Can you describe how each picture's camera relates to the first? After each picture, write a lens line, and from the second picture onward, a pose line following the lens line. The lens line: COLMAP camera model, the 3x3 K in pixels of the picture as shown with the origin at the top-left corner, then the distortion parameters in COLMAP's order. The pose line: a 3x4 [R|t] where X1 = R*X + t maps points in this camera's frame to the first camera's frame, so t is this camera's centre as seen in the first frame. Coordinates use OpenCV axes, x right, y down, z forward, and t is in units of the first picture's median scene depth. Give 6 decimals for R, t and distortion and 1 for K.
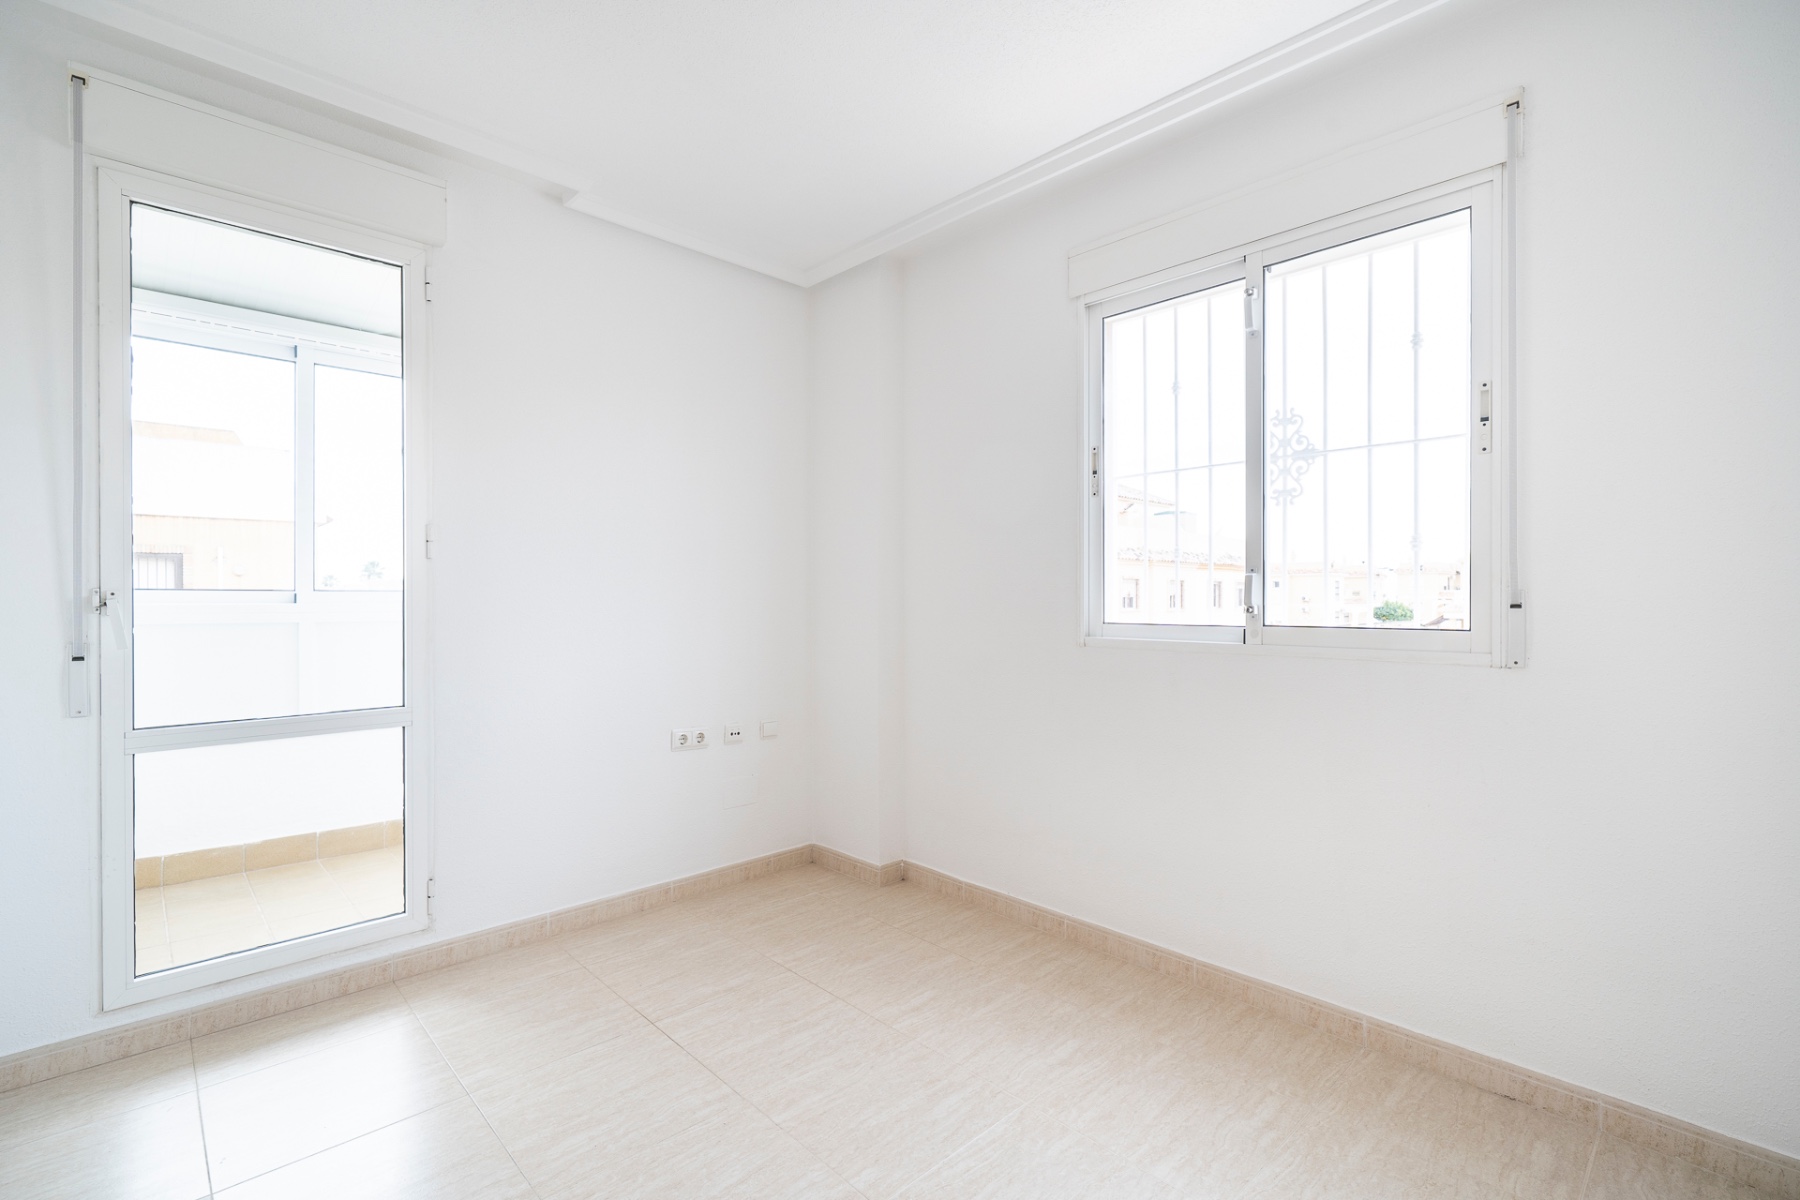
lens RADIAL K [[798.4, 0, 900.0], [0, 798.4, 600.0], [0, 0, 1]] dist [0.001934, 0.000258]
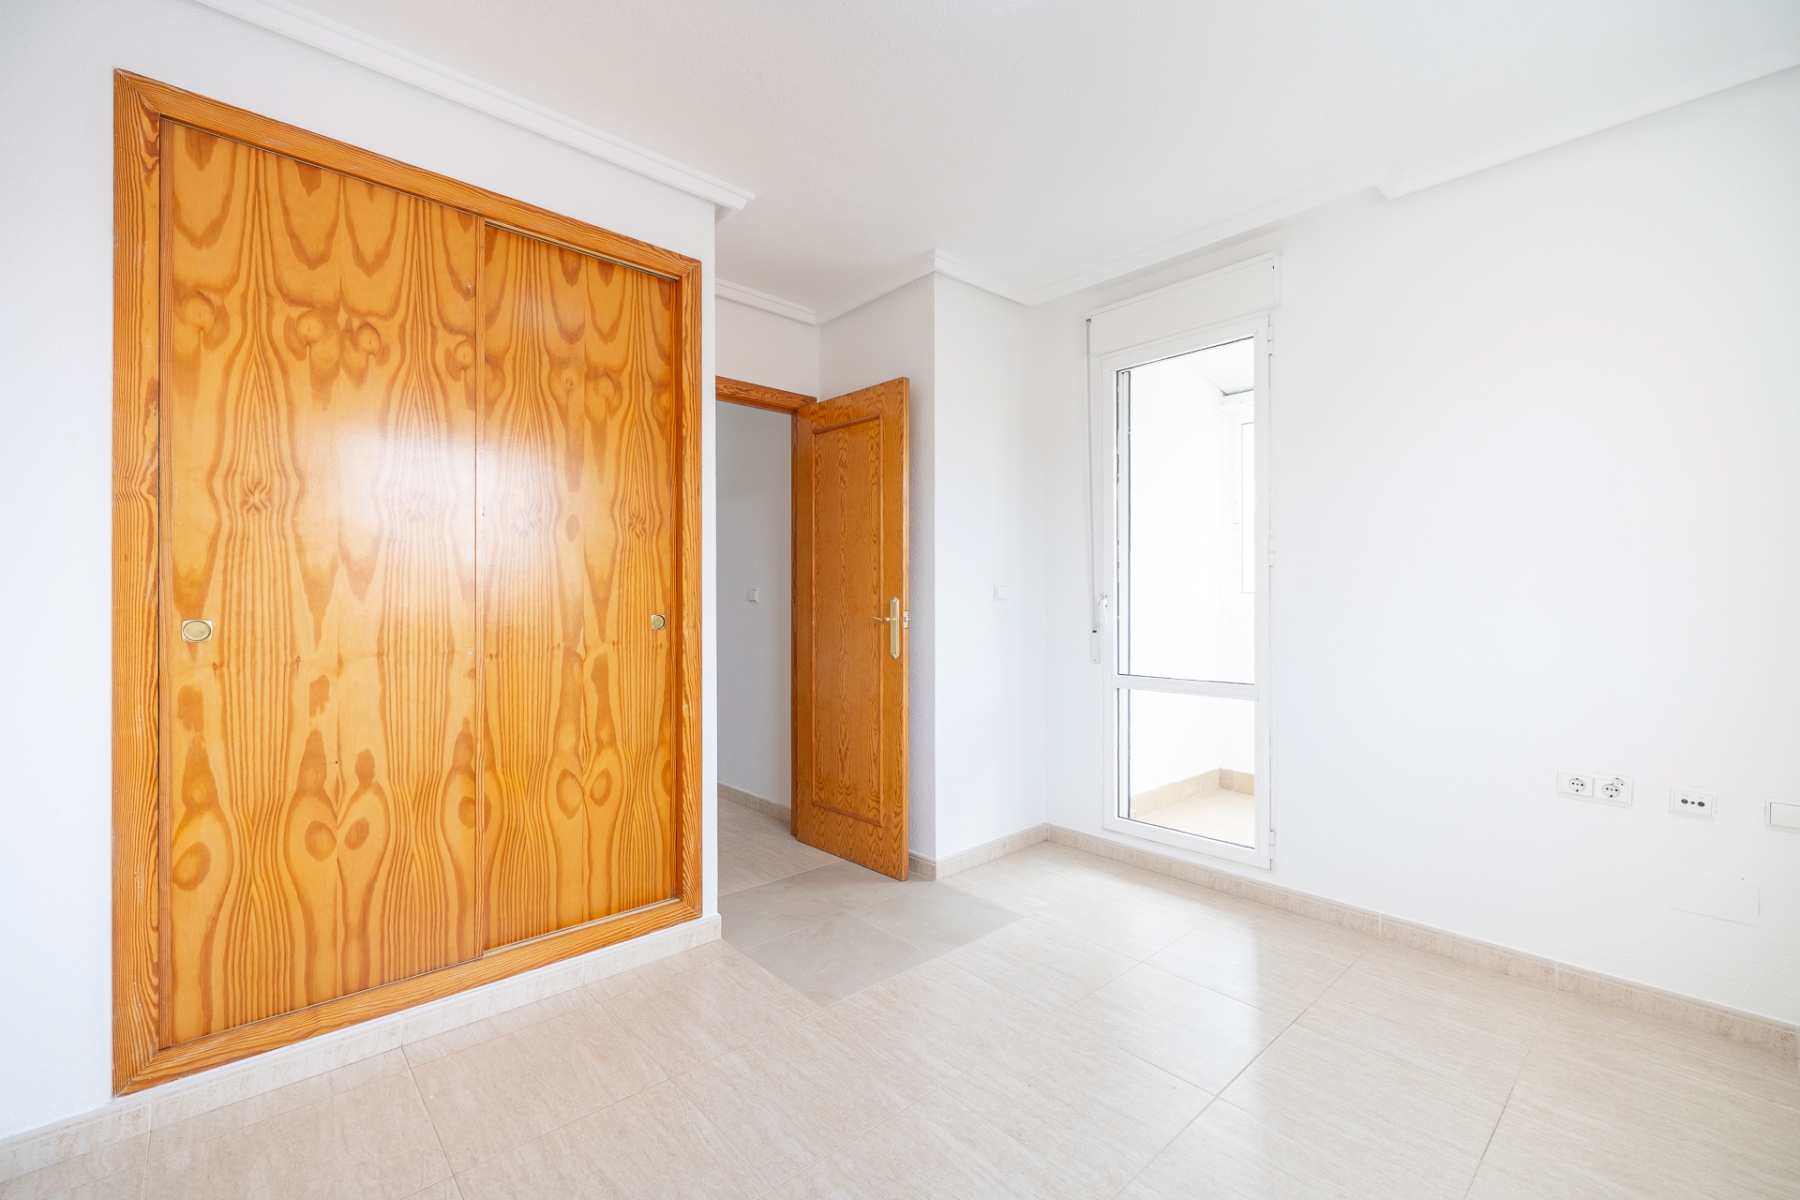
lens RADIAL K [[719.1, 0, 897.4], [0, 719.1, 599.4], [0, 0, 1]] dist [-0.001333, -0.000072]
pose [[0.004508, -0.000374, -0.999990, 0.200596], [-0.004737, 0.999989, -0.000395, 0.000657], [0.999979, 0.004739, 0.004507, 0.170112]]
